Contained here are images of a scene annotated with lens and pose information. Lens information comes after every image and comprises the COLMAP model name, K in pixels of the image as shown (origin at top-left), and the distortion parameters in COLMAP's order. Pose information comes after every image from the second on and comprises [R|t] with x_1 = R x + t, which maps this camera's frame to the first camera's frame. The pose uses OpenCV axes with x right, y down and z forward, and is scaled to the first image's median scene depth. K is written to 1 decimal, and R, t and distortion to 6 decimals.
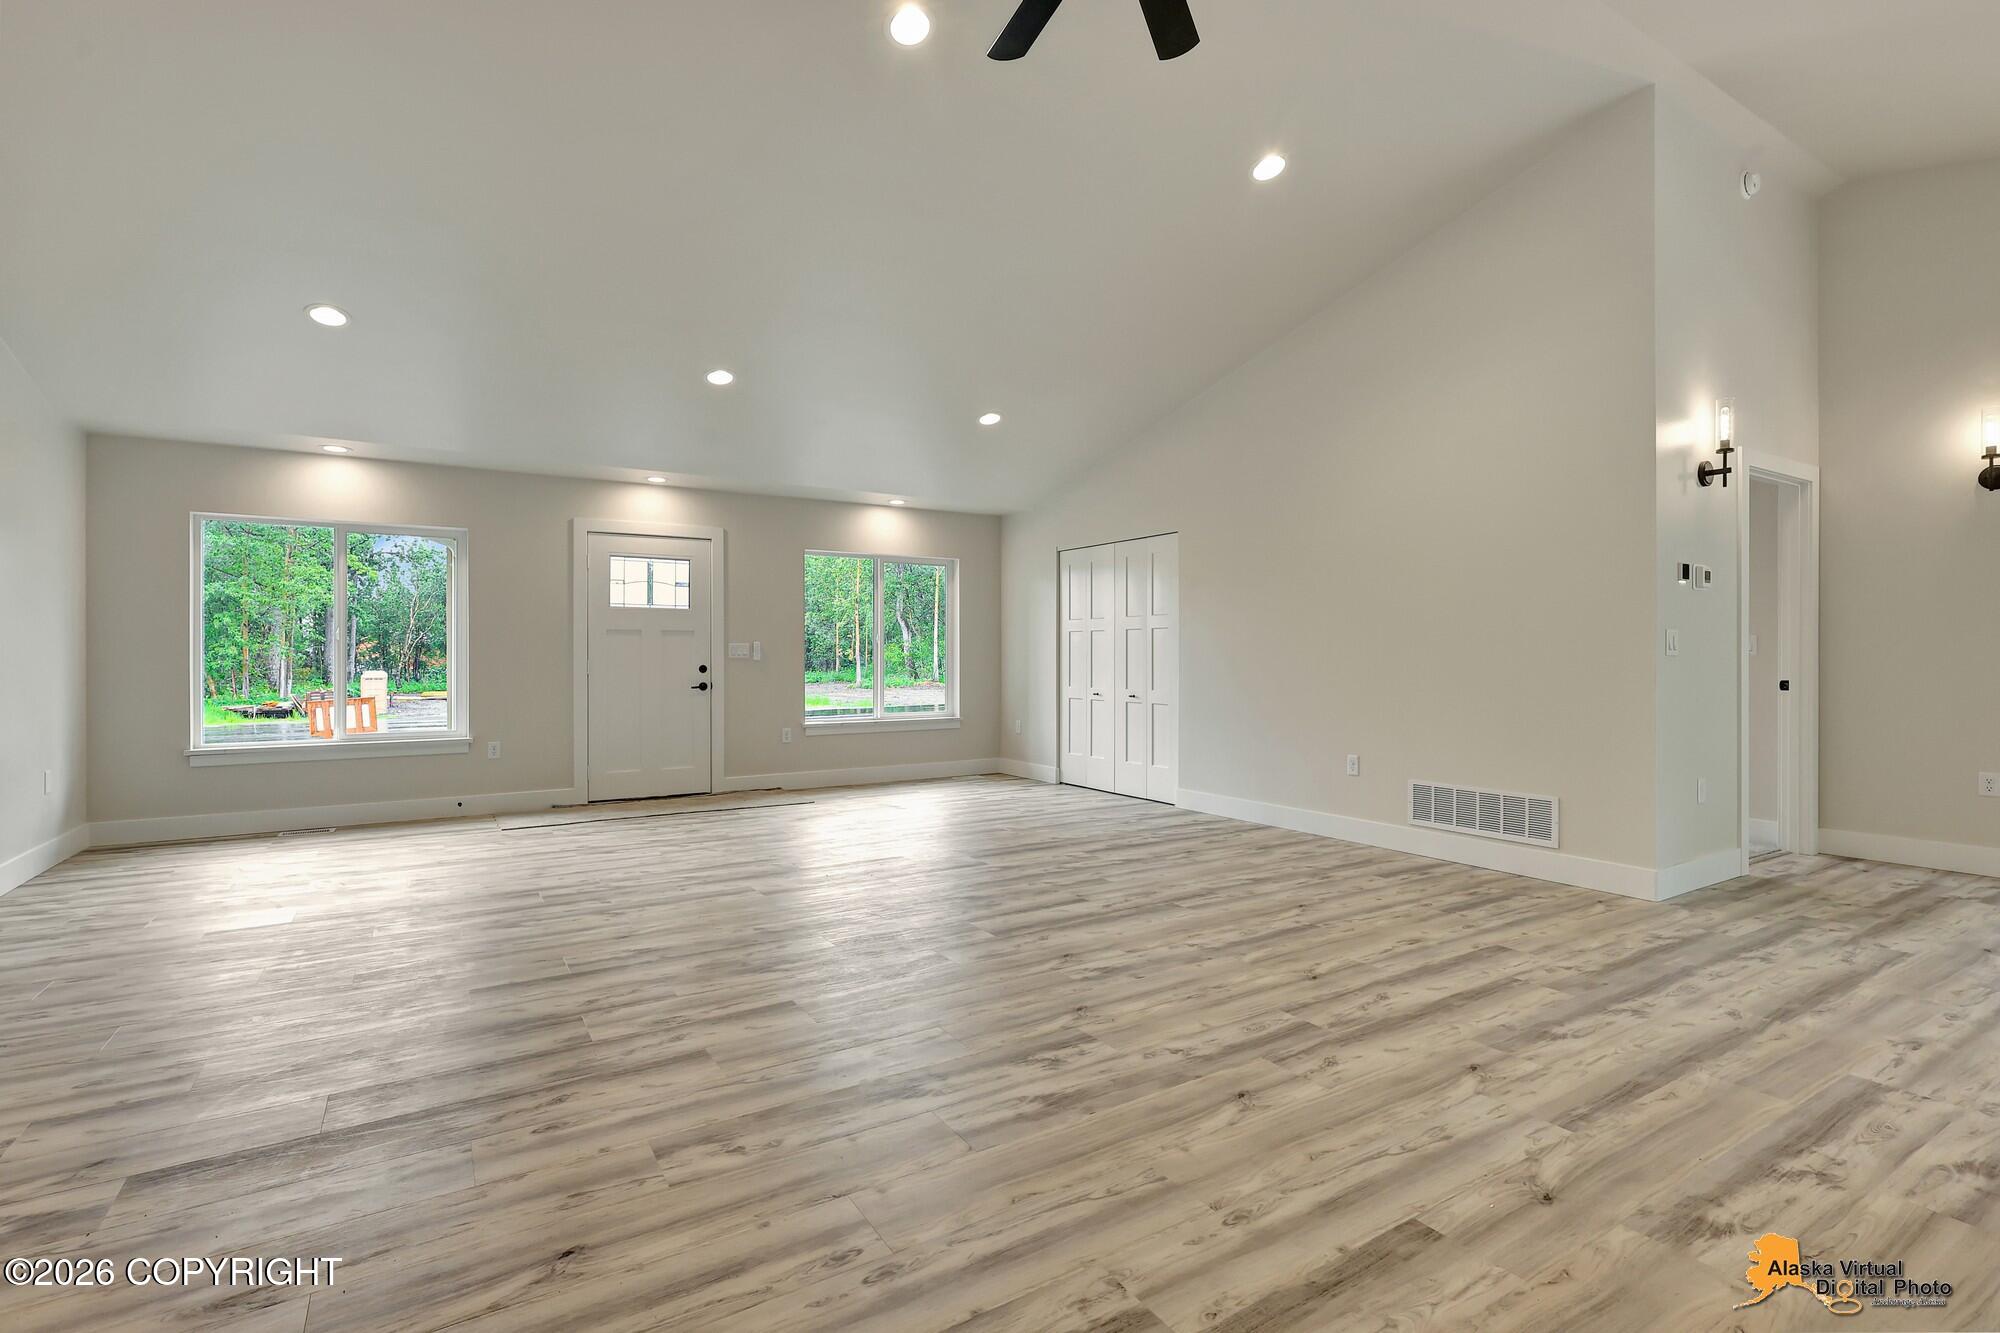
lens RADIAL K [[925.9, 0, 989.3], [0, 925.9, 654.1], [0, 0, 1]] dist [0.000470, 0.000605]
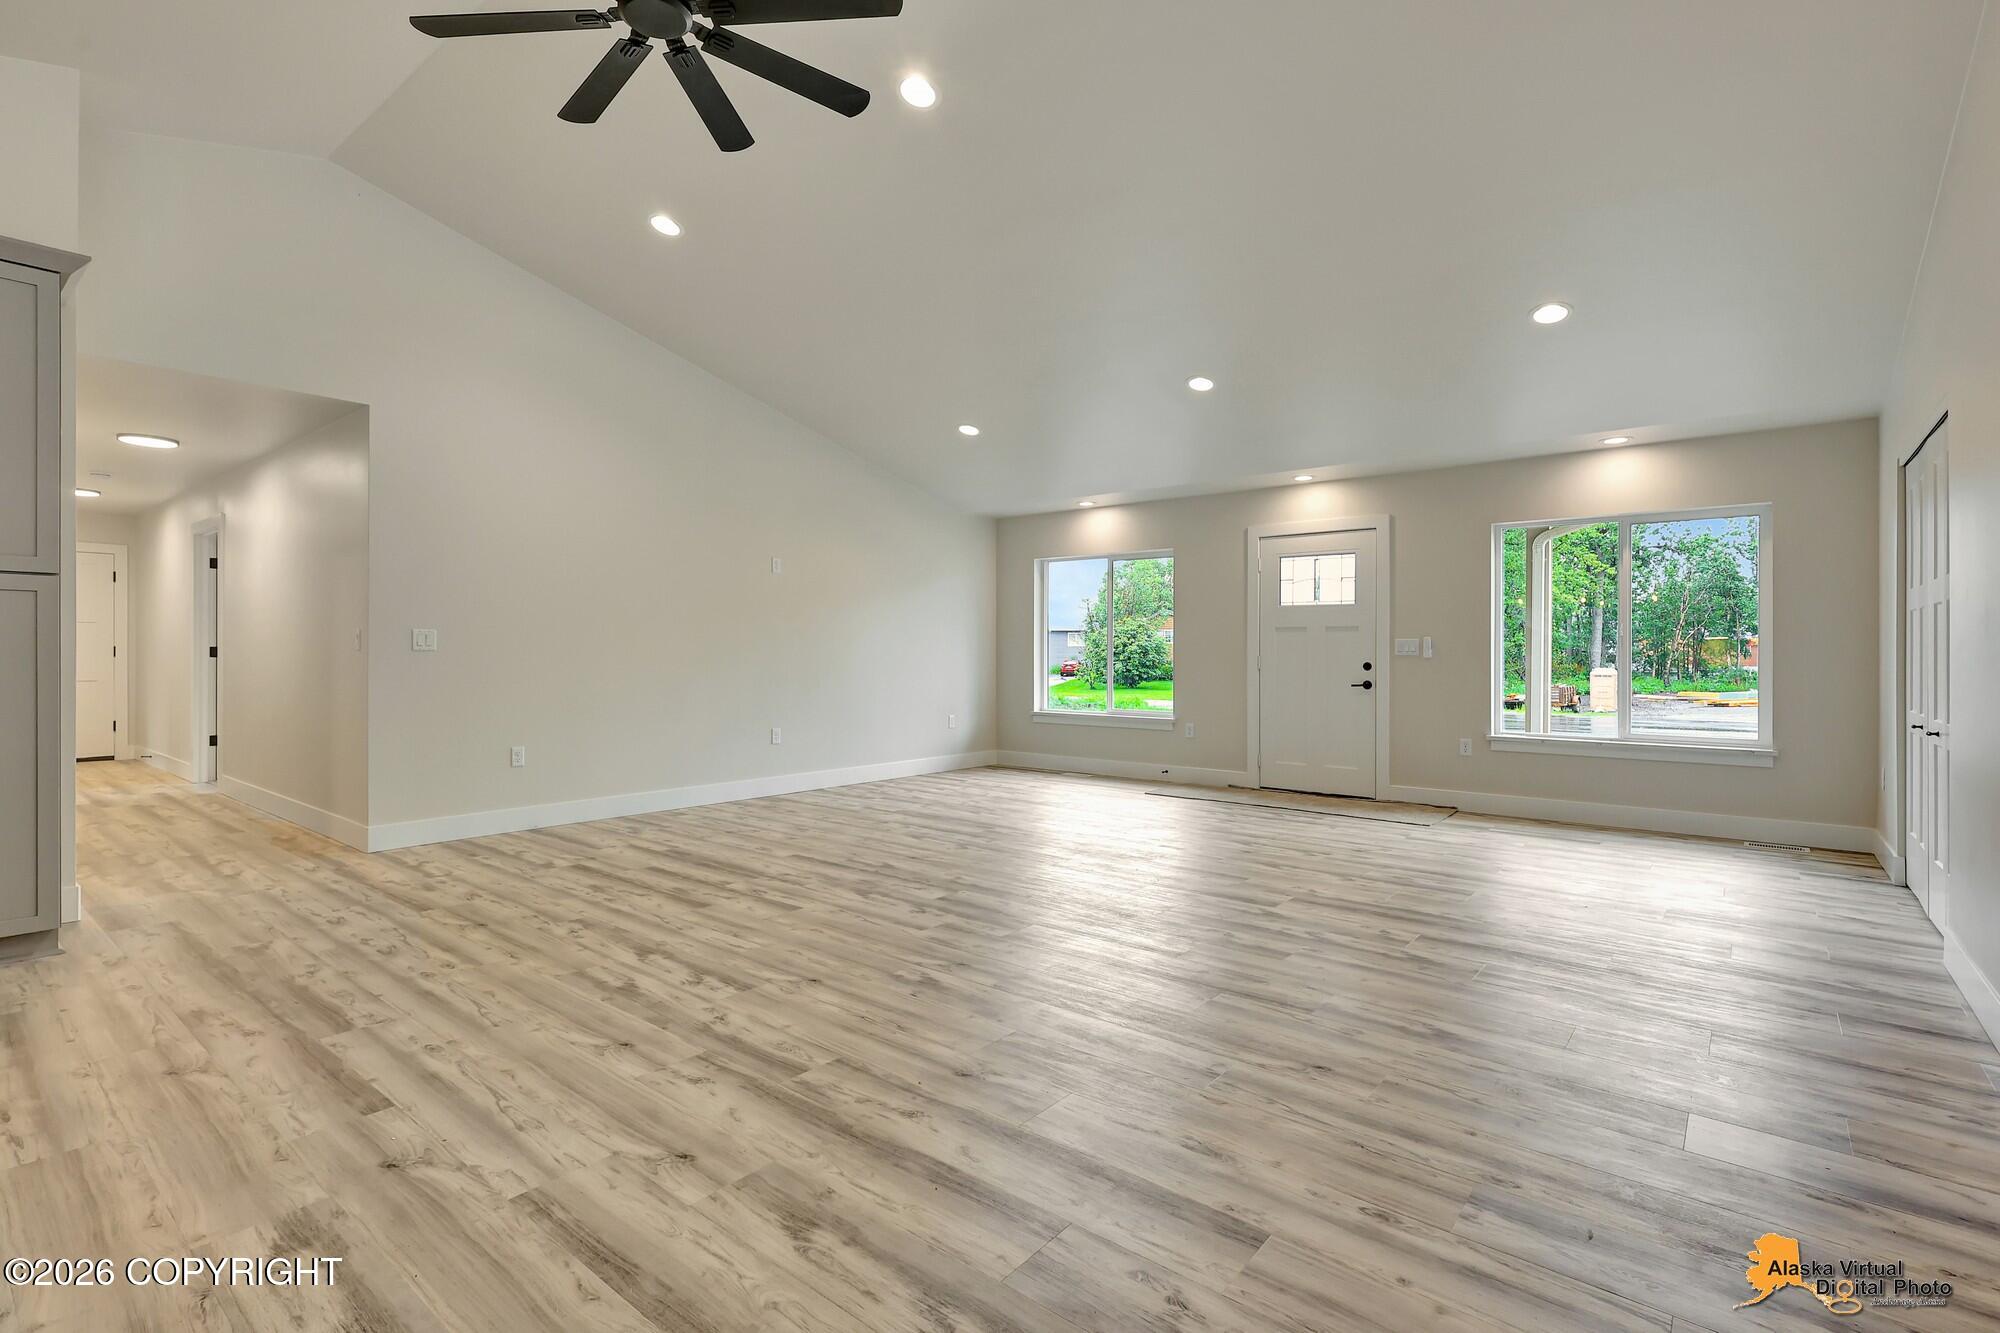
lens RADIAL K [[925.9, 0, 989.3], [0, 925.9, 654.1], [0, 0, 1]] dist [0.000470, 0.000605]
pose [[0.323616, 0.004472, -0.946178, 1.178469], [-0.001581, 0.999990, 0.004186, 0.000070], [0.946187, 0.000141, 0.323620, 0.845466]]
